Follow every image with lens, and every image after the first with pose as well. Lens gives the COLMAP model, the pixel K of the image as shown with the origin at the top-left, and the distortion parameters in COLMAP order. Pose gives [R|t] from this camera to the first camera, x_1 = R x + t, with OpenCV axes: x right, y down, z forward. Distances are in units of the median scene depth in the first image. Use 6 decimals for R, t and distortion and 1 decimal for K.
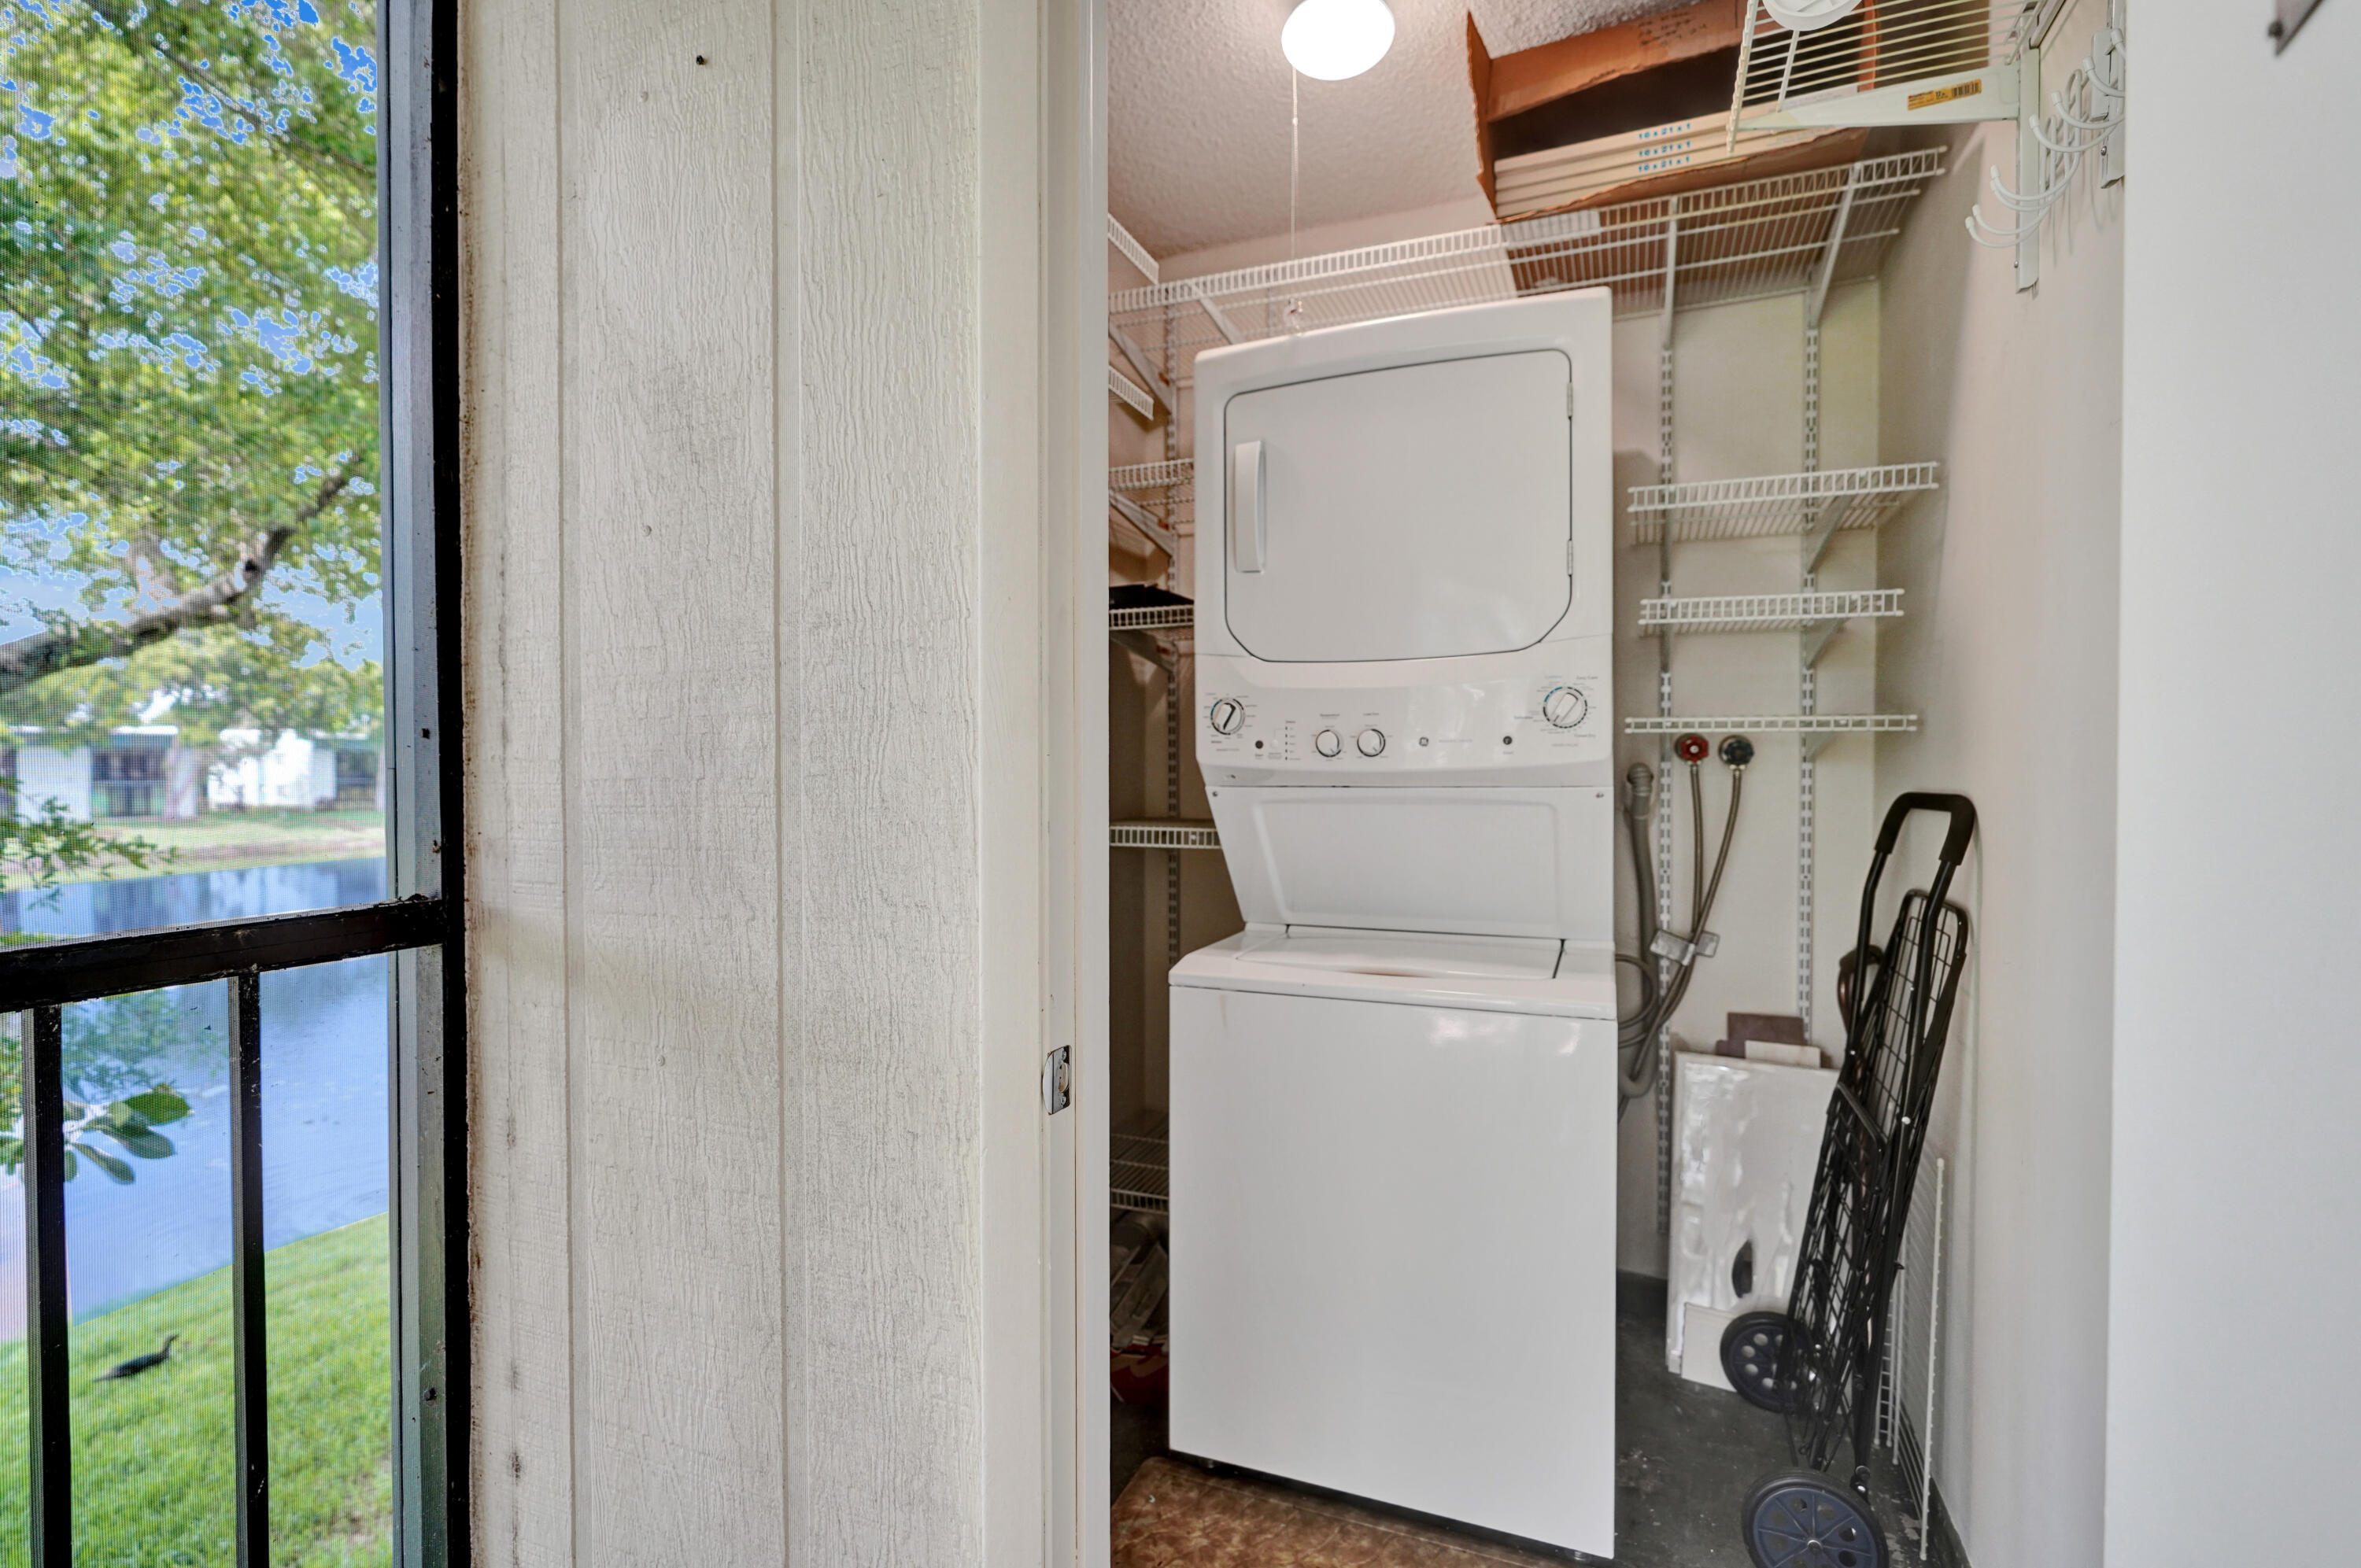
lens RADIAL K [[1082.3, 0, 1199.1], [0, 1082.3, 788.3], [0, 0, 1]] dist [-0.002653, -0.000027]
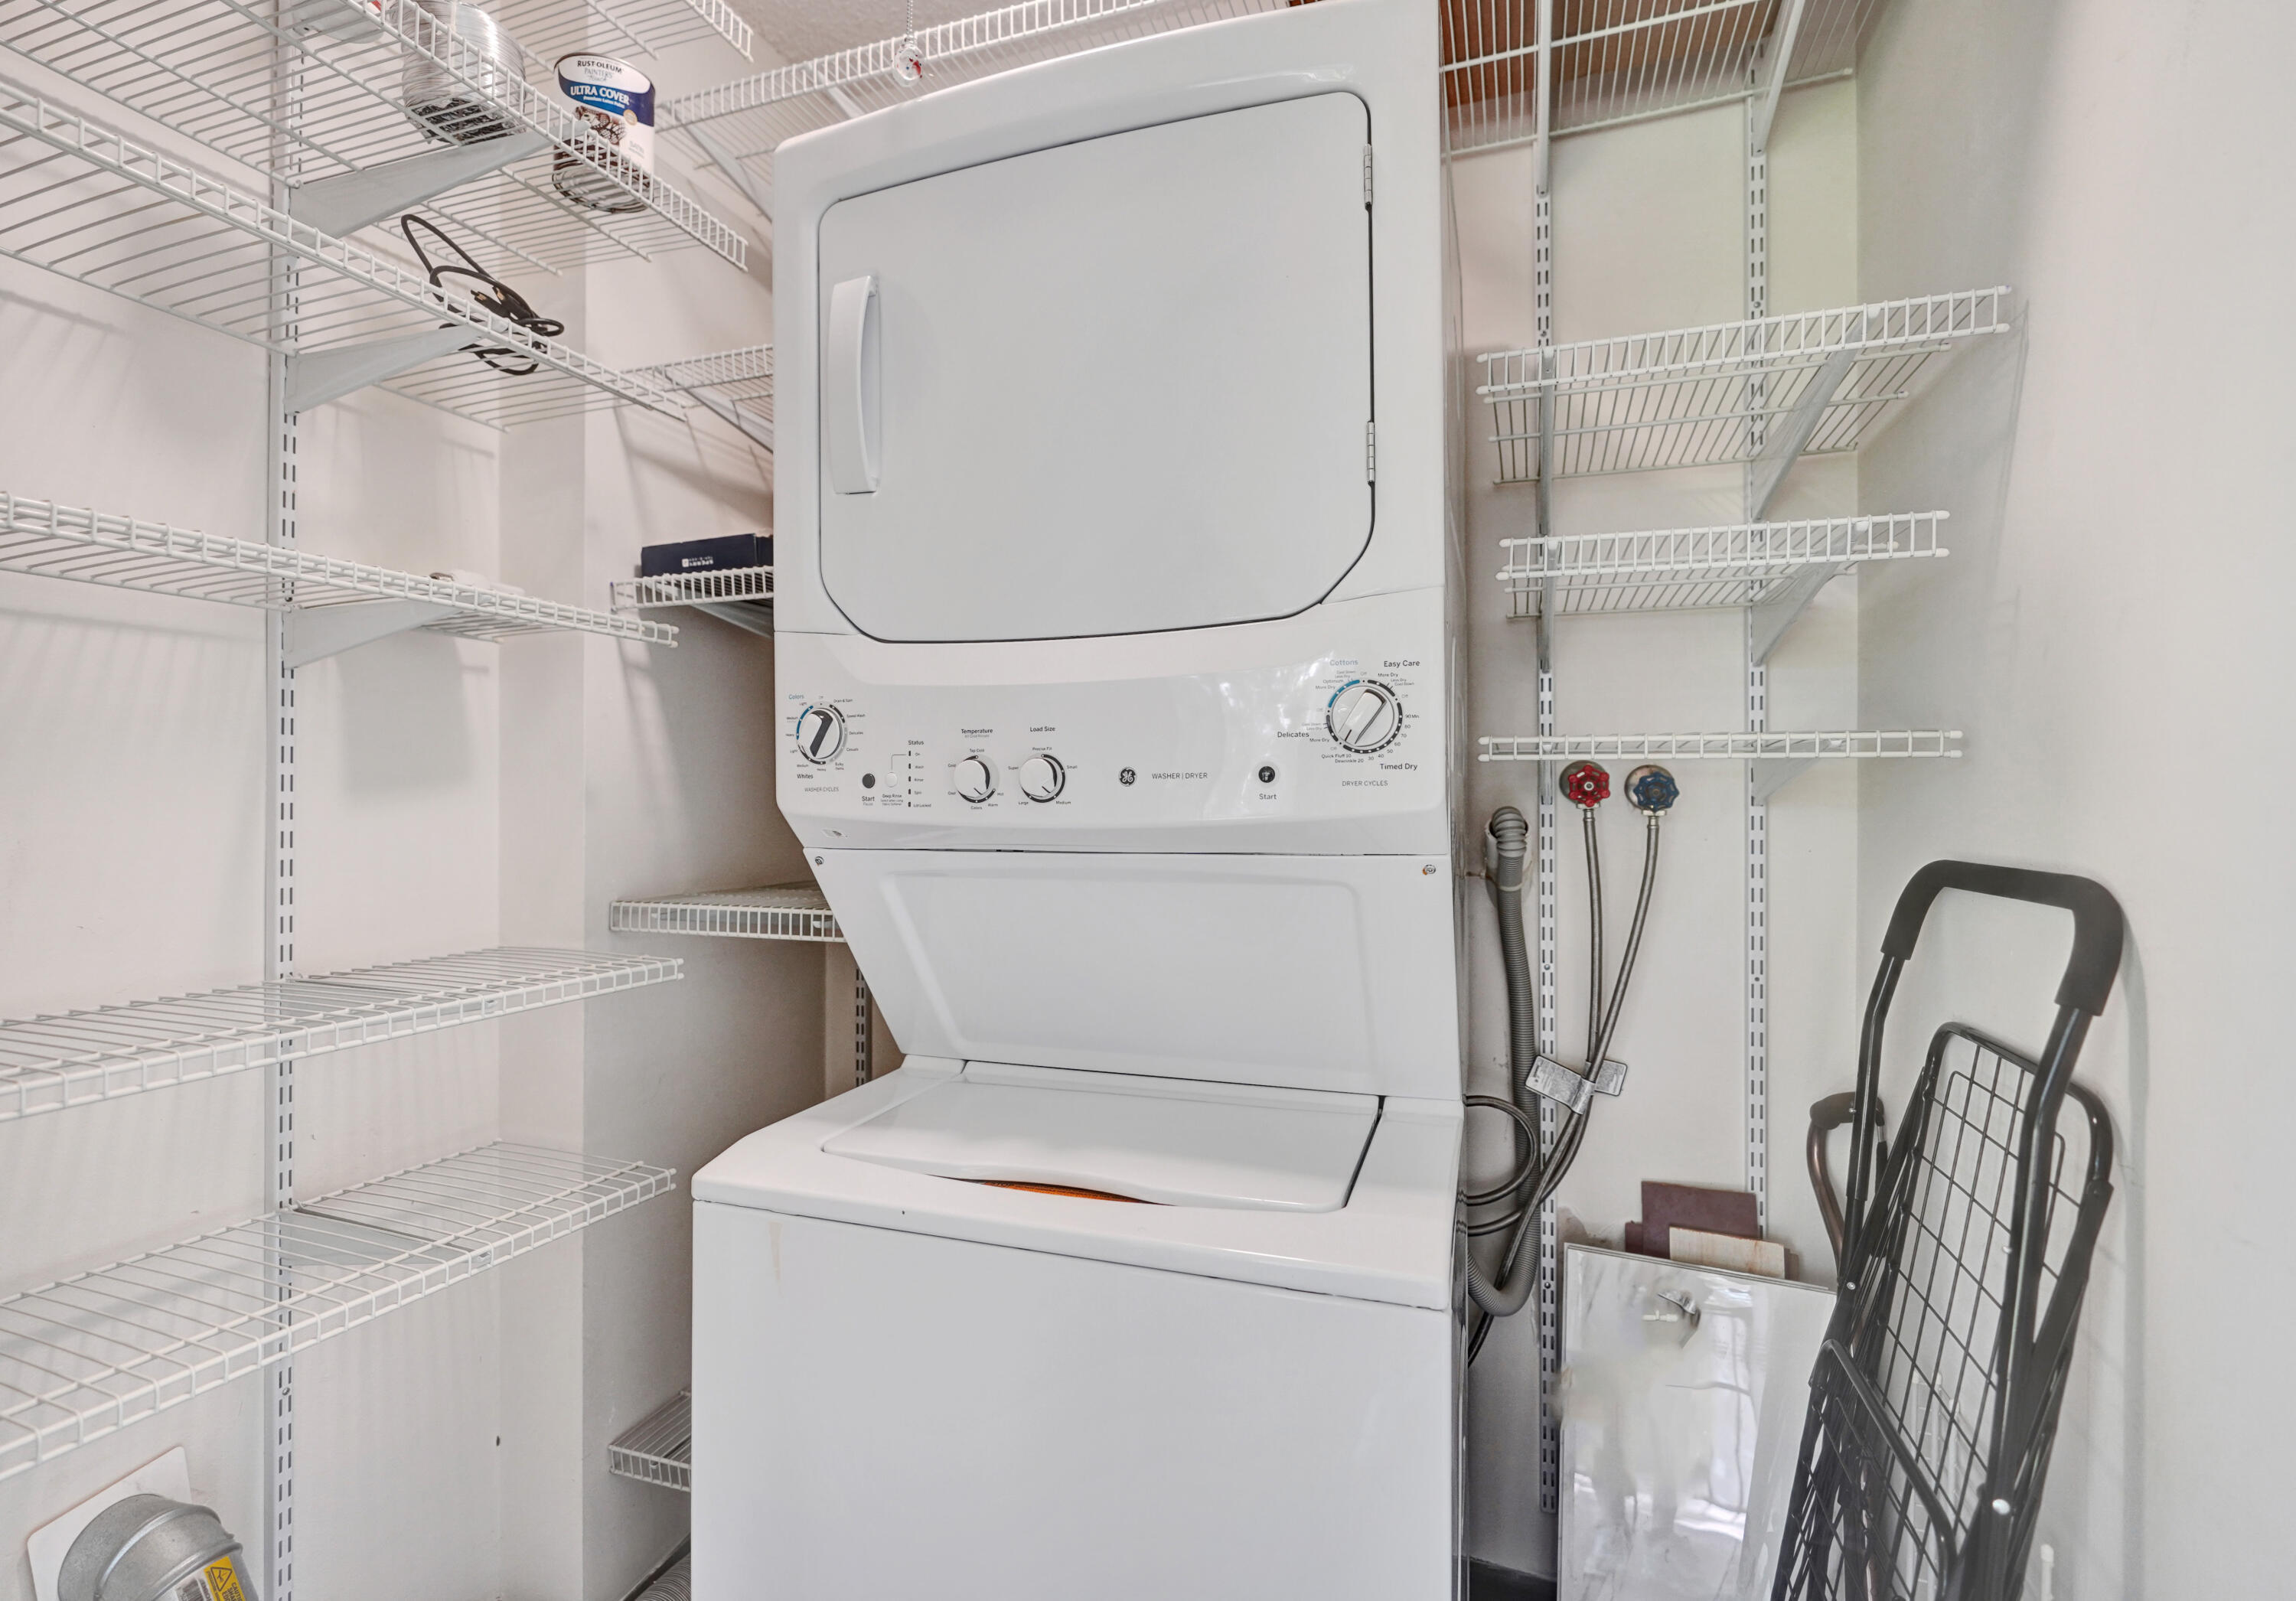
lens RADIAL K [[1065.5, 0, 1132.1], [0, 1065.5, 796.2], [0, 0, 1]] dist [-0.005130, 0.000533]
pose [[0.999621, -0.001674, 0.027464, 0.164272], [0.002173, 0.999833, -0.018142, -0.018988], [-0.027429, 0.018195, 0.999458, 0.364809]]
